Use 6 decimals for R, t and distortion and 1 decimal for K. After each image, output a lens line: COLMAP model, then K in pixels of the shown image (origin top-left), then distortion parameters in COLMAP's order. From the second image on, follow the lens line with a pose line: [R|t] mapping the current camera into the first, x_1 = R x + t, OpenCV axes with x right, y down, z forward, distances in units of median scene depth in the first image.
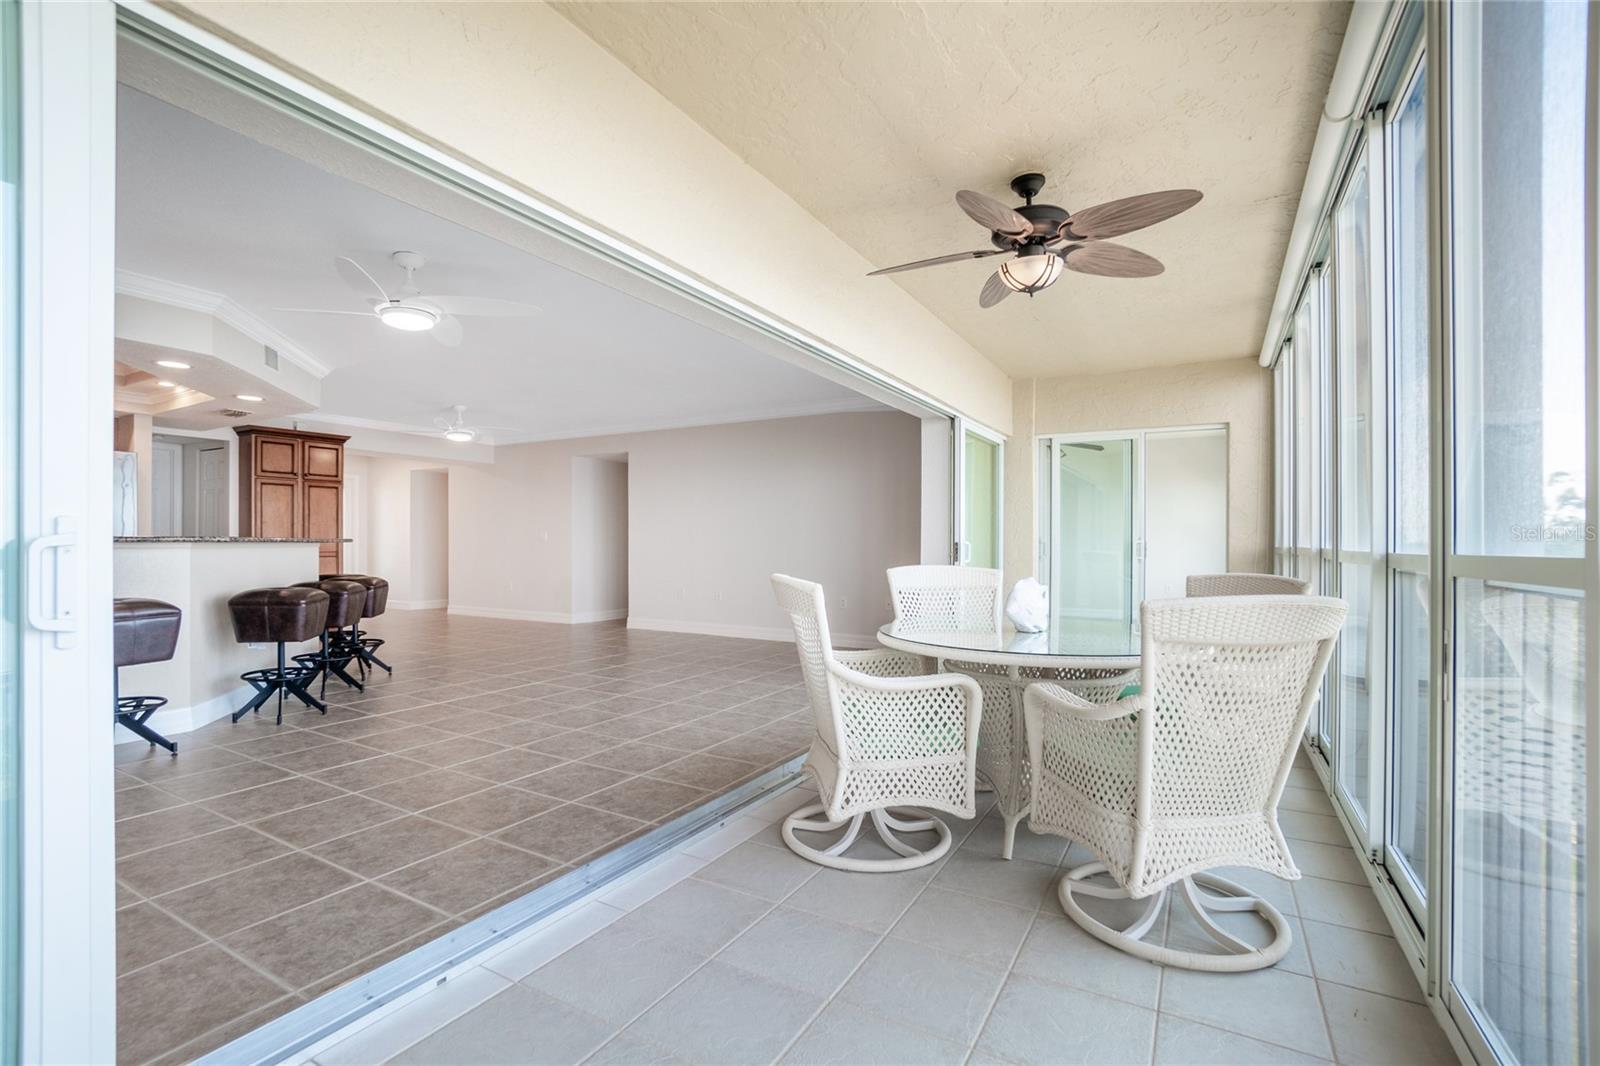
lens RADIAL K [[716.3, 0, 794.3], [0, 716.3, 539.7], [0, 0, 1]] dist [0.010755, -0.001720]
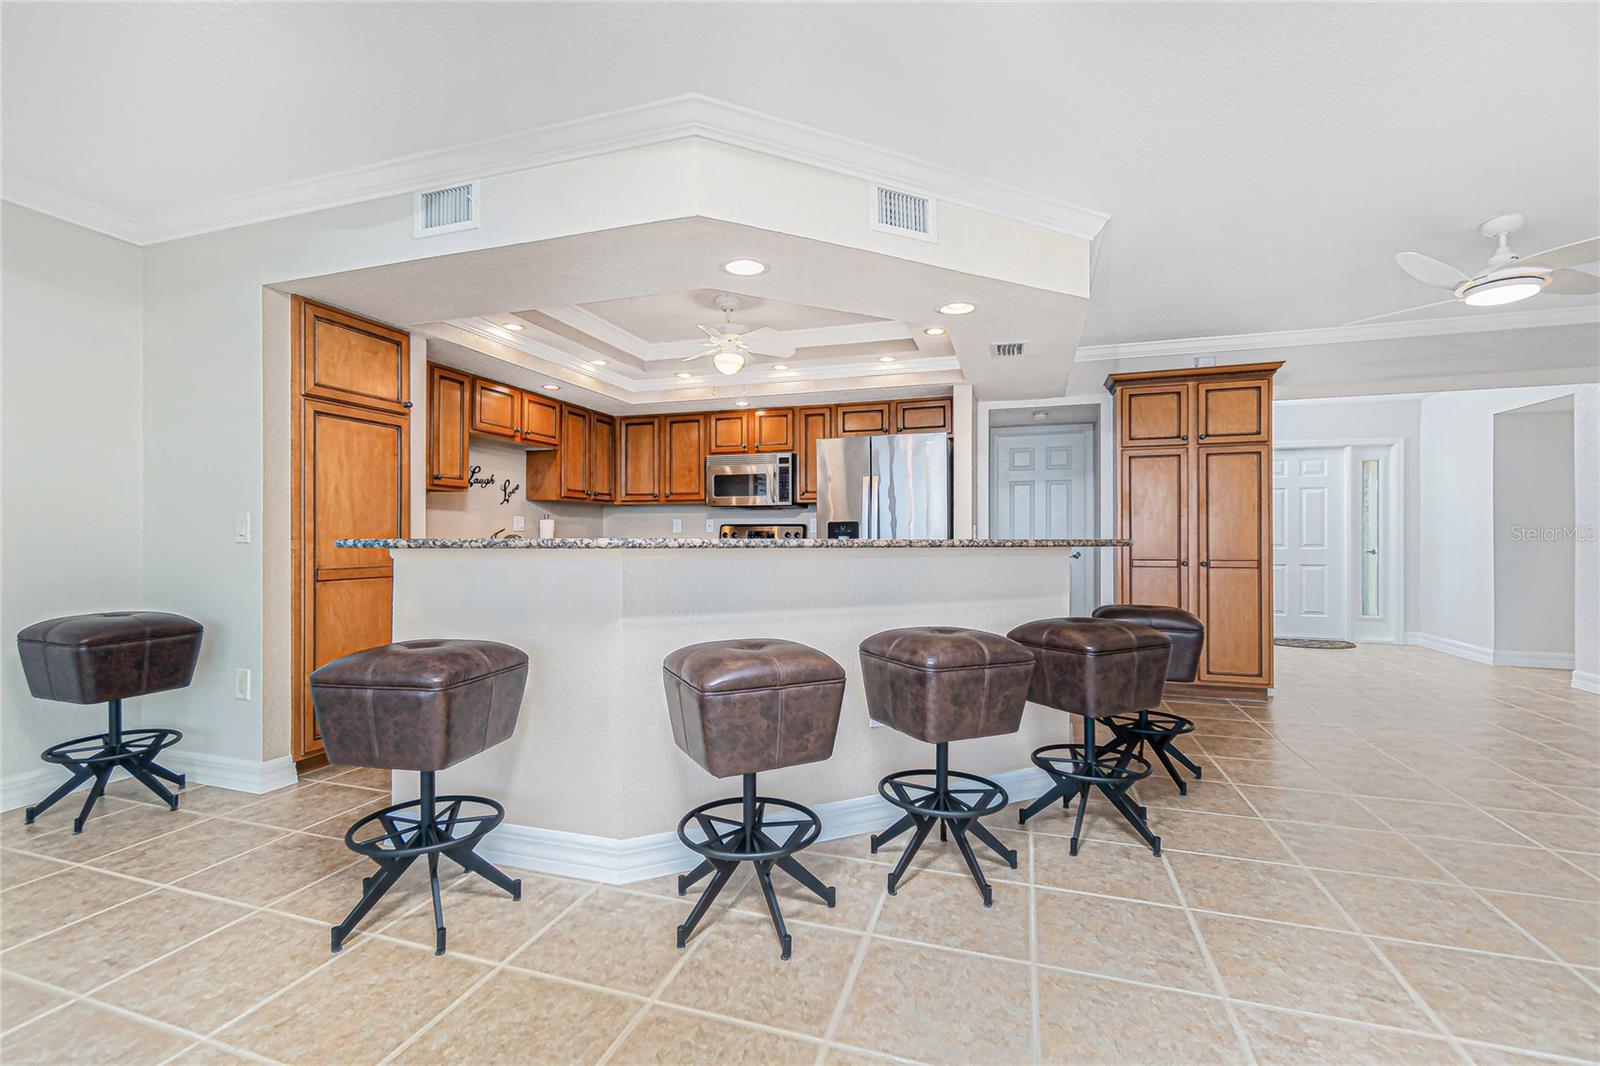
lens RADIAL K [[716.3, 0, 833.6], [0, 716.3, 537.1], [0, 0, 1]] dist [0.010755, -0.001720]
pose [[0.203656, 0.003503, -0.979036, -0.122532], [0.001625, 0.999991, 0.003916, -0.005549], [0.979041, -0.002388, 0.203649, 0.520198]]
